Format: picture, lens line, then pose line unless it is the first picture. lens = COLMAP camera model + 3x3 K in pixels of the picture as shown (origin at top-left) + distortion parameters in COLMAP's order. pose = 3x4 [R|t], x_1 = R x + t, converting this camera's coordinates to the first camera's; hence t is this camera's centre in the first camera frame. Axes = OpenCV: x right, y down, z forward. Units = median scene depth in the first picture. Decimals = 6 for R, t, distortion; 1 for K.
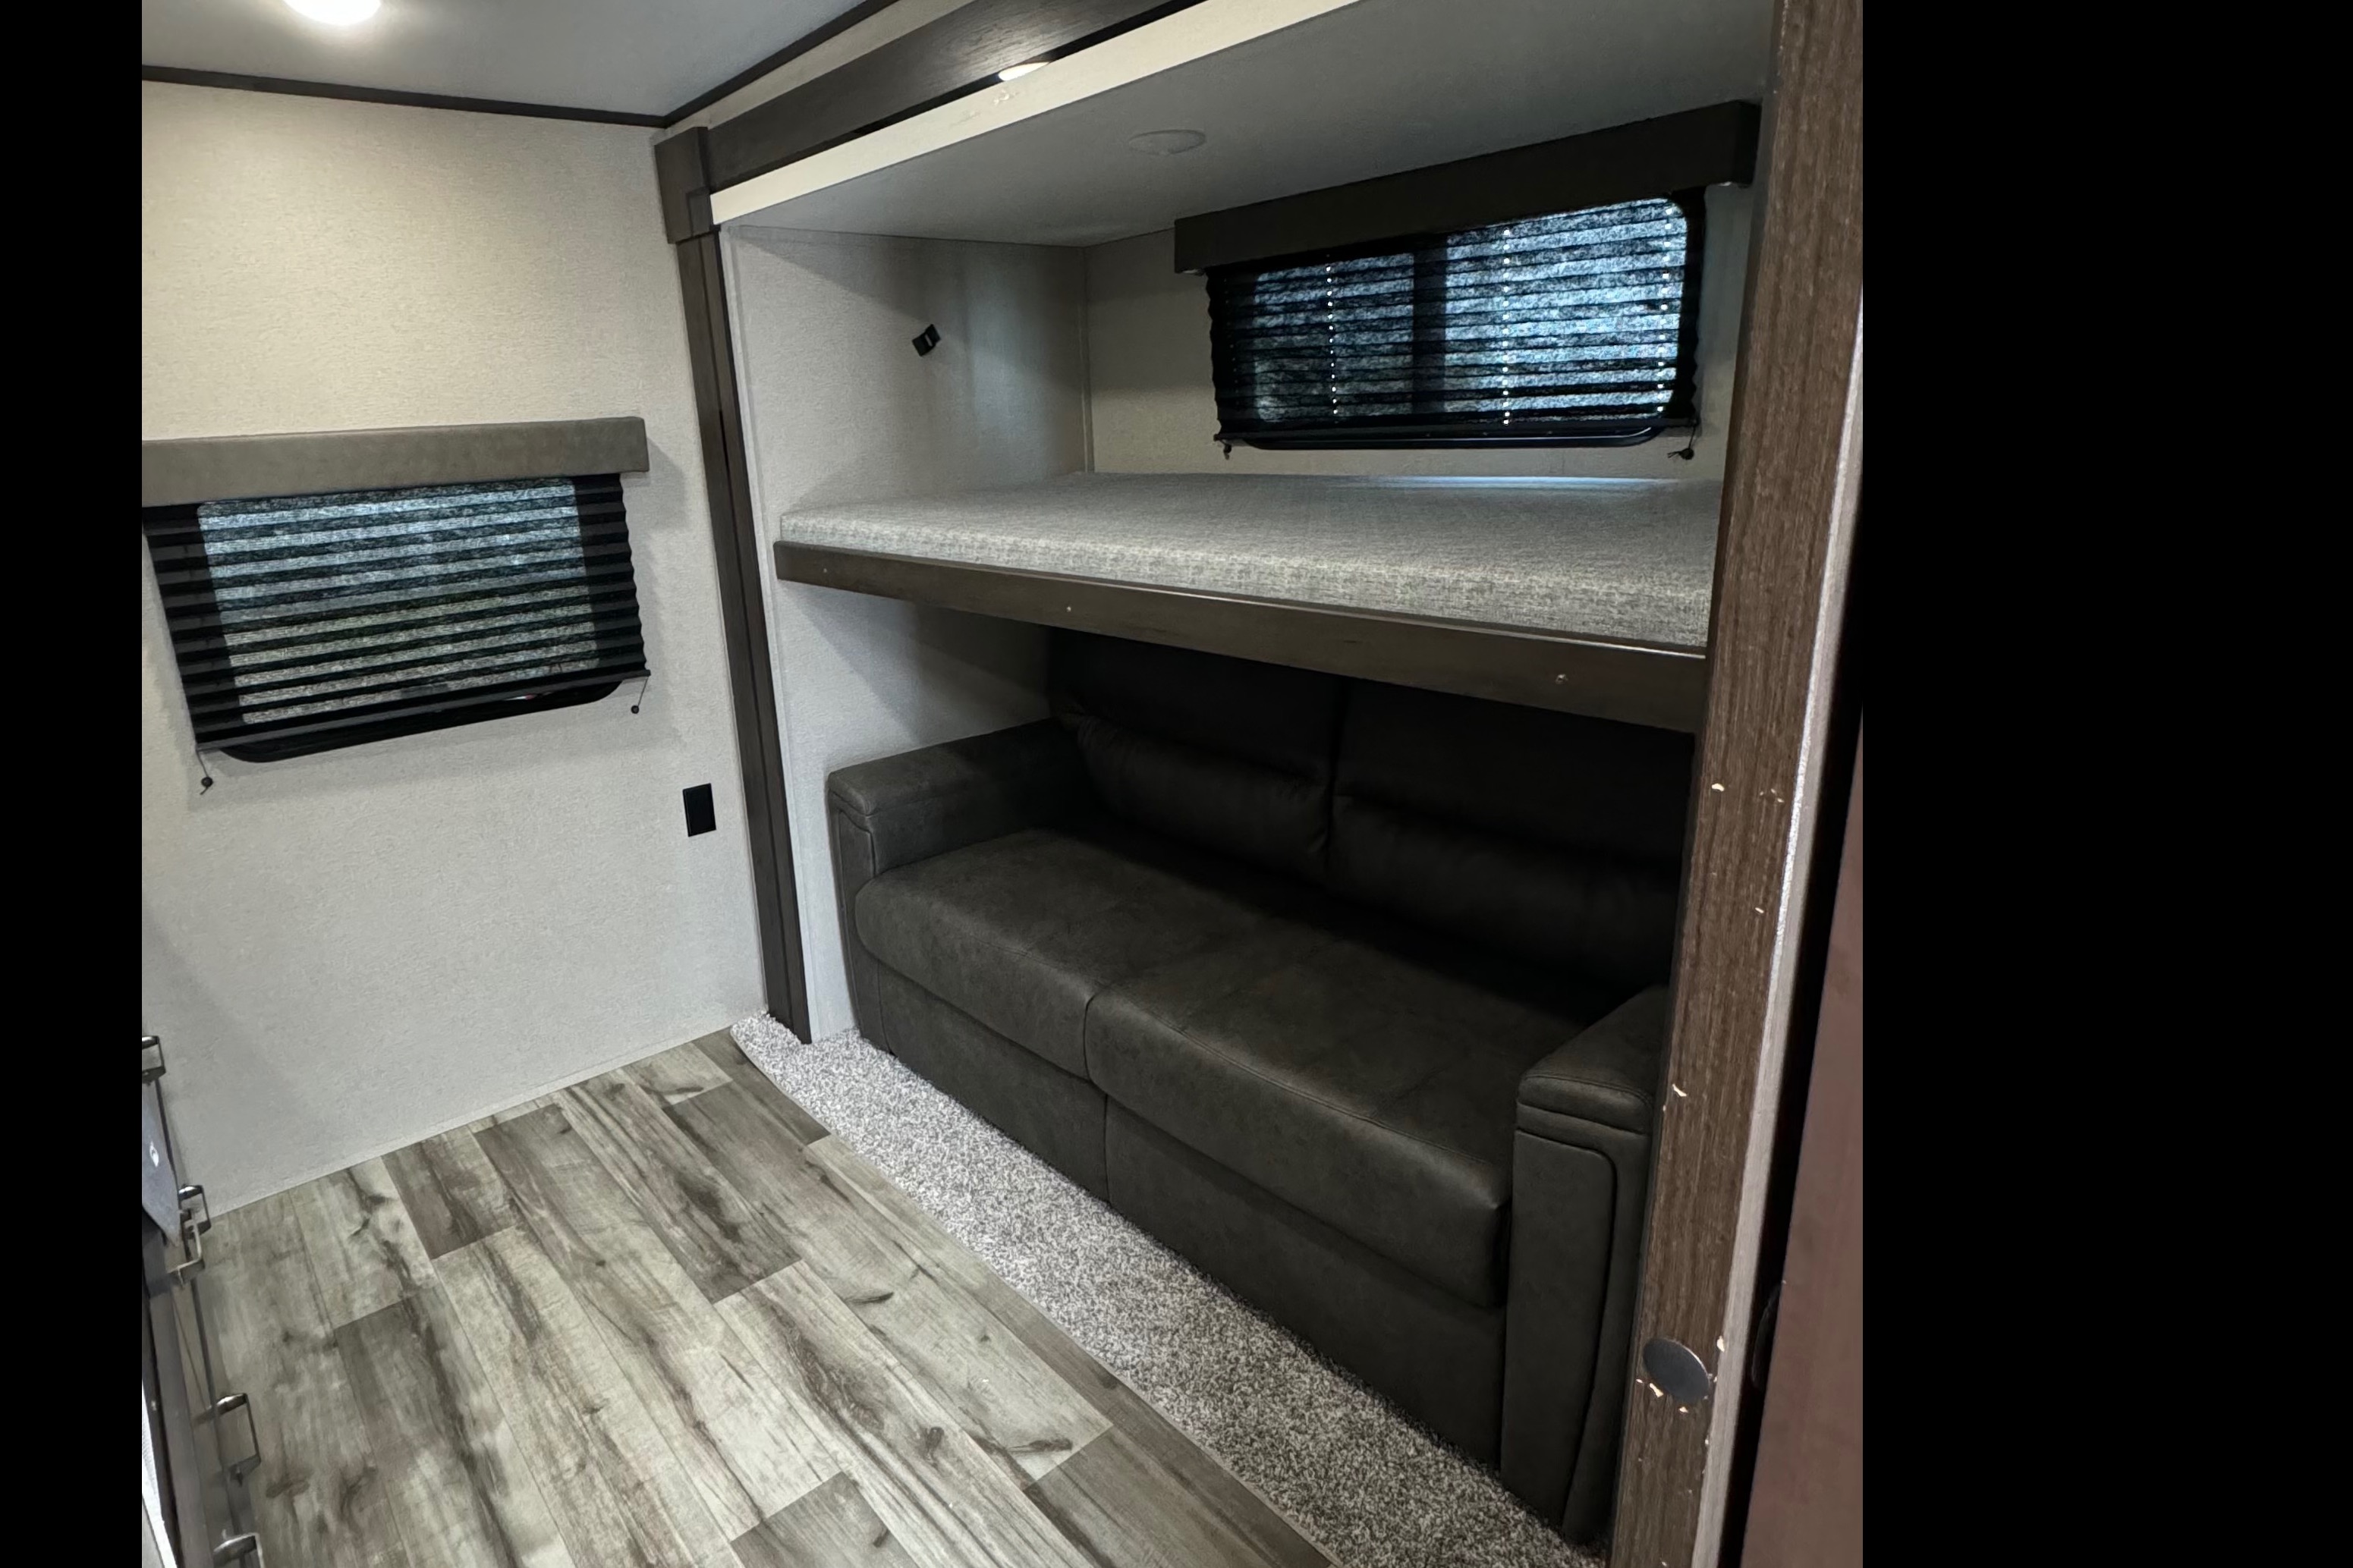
lens RADIAL K [[1202.3, 0, 995.1], [0, 1202.3, 744.4], [0, 0, 1]] dist [0.000198, -0.000180]
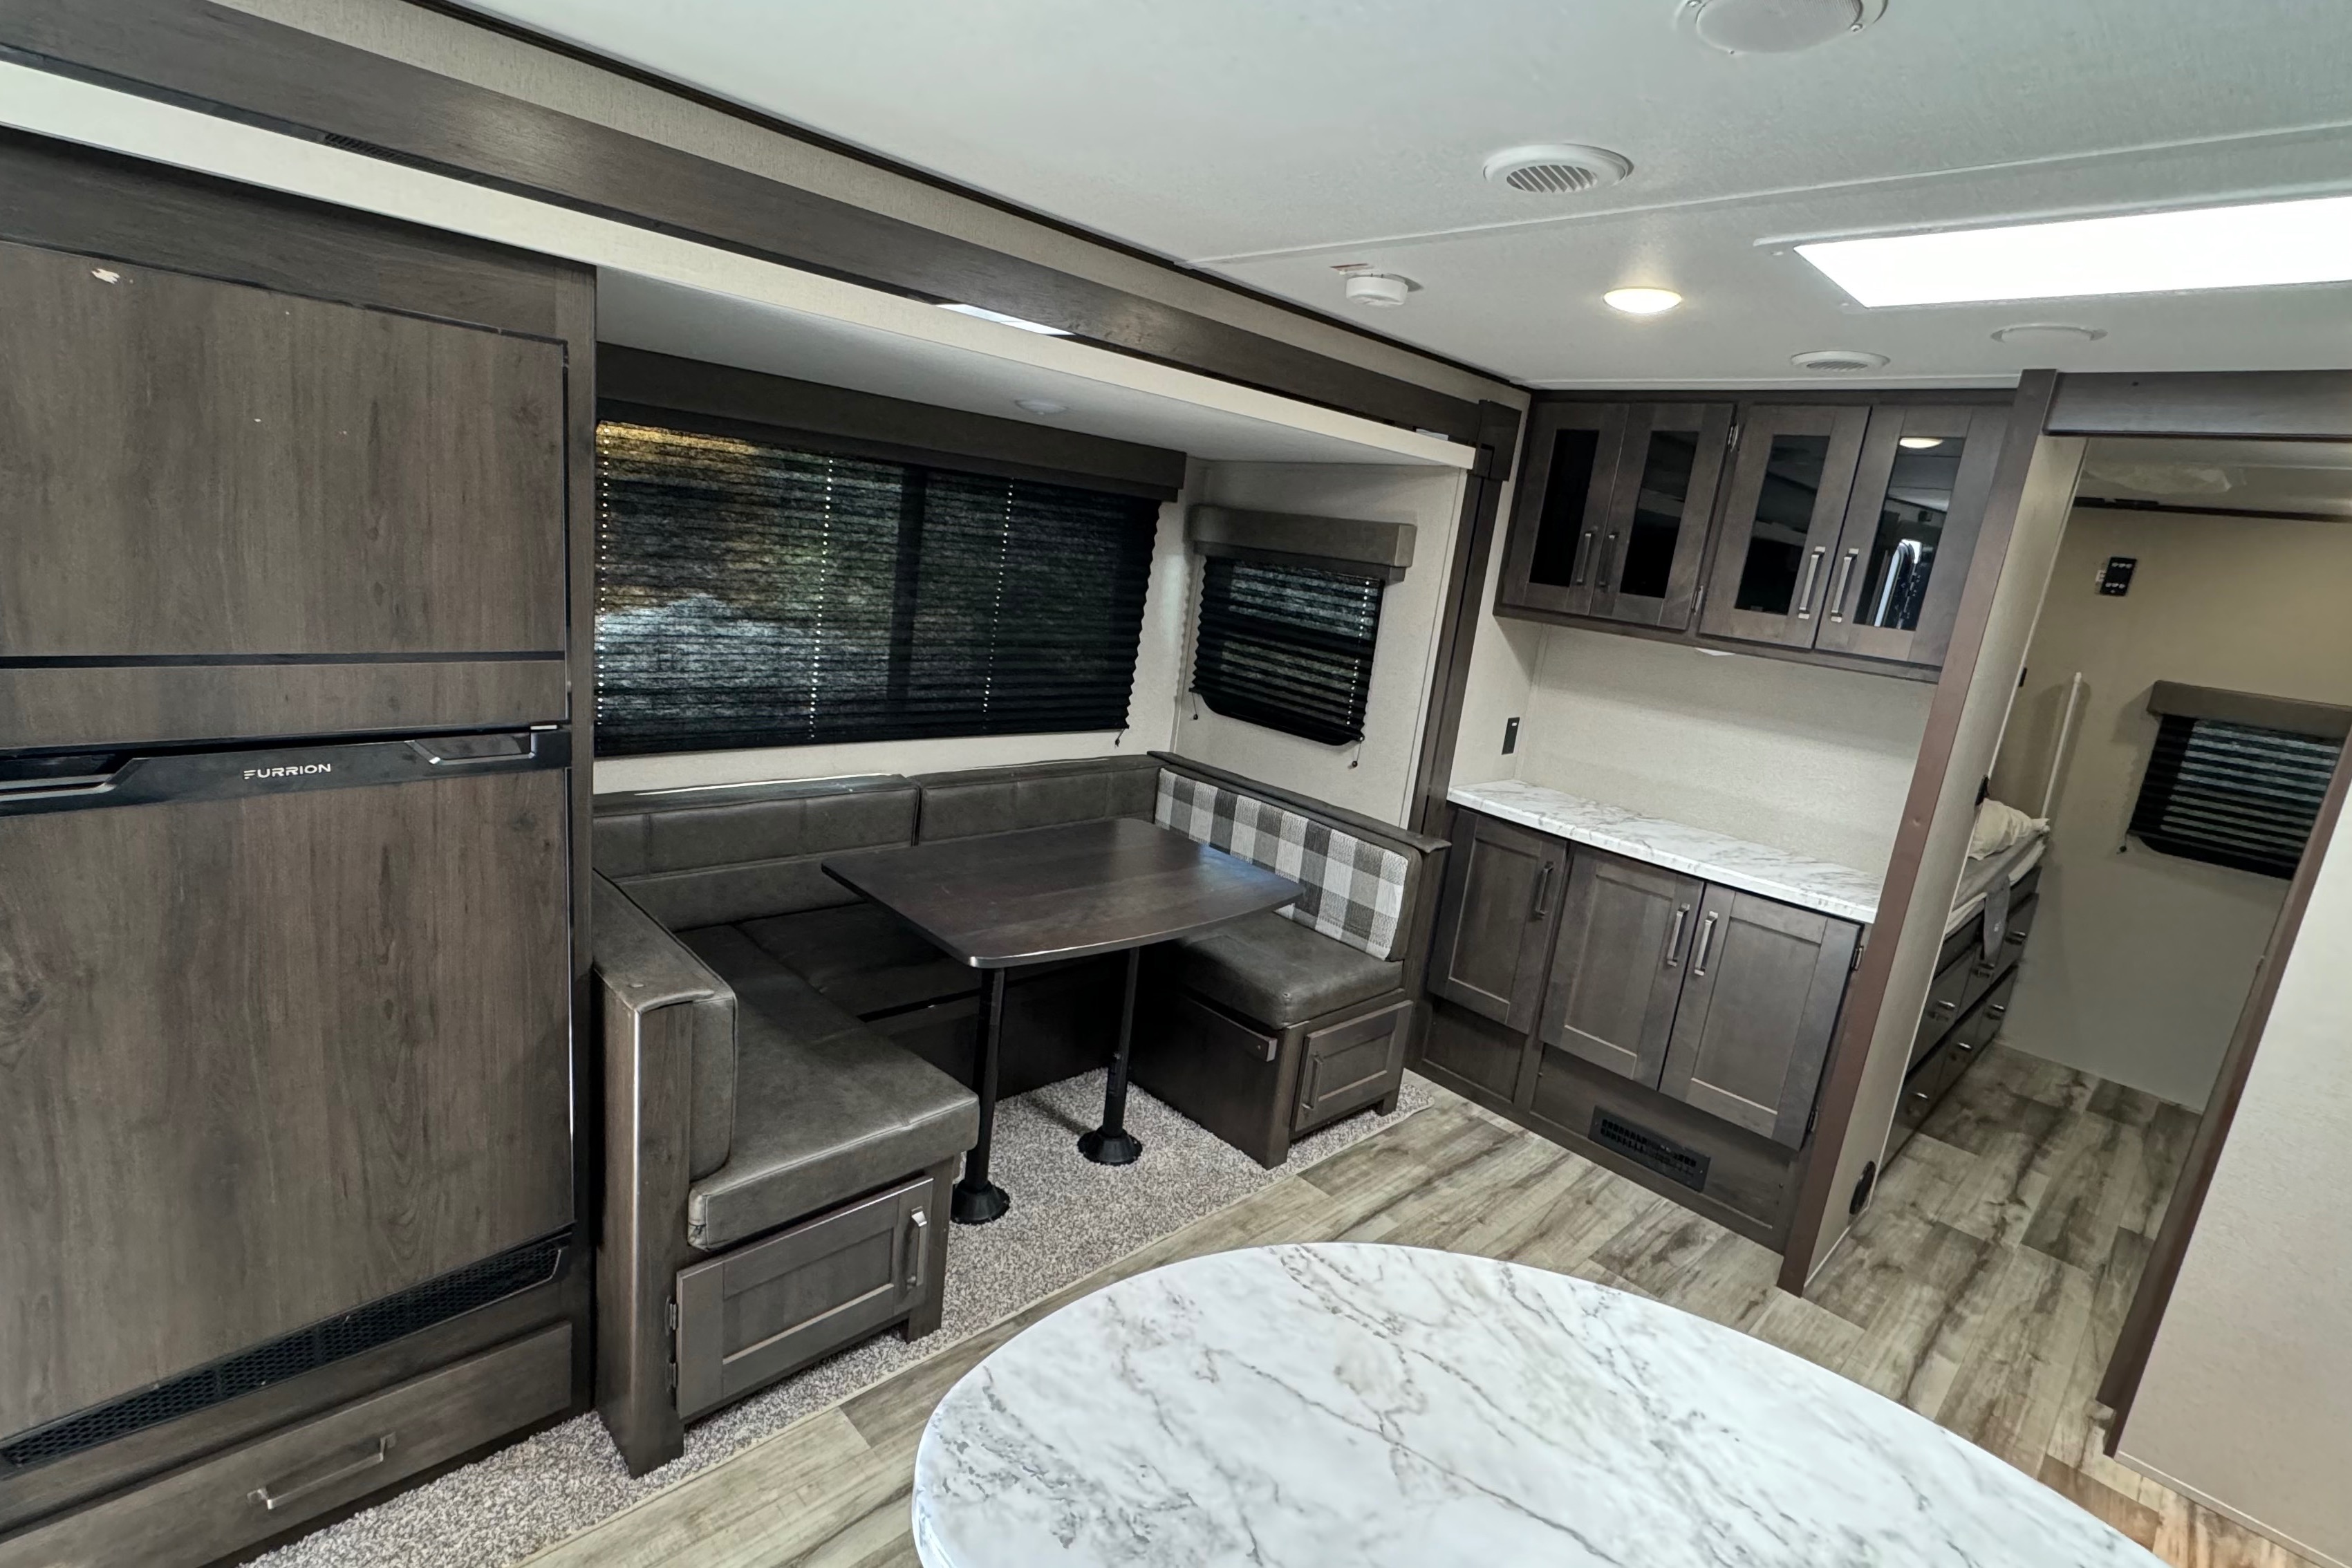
lens RADIAL K [[1097.4, 0, 1176.0], [0, 1097.4, 784.0], [0, 0, 1]] dist [-0.000814, -0.000386]
pose [[0.107672, 0.288233, -0.951487, 0.868715], [-0.382393, 0.895433, 0.227981, 0.121996], [0.917705, 0.339295, 0.206631, -0.843461]]
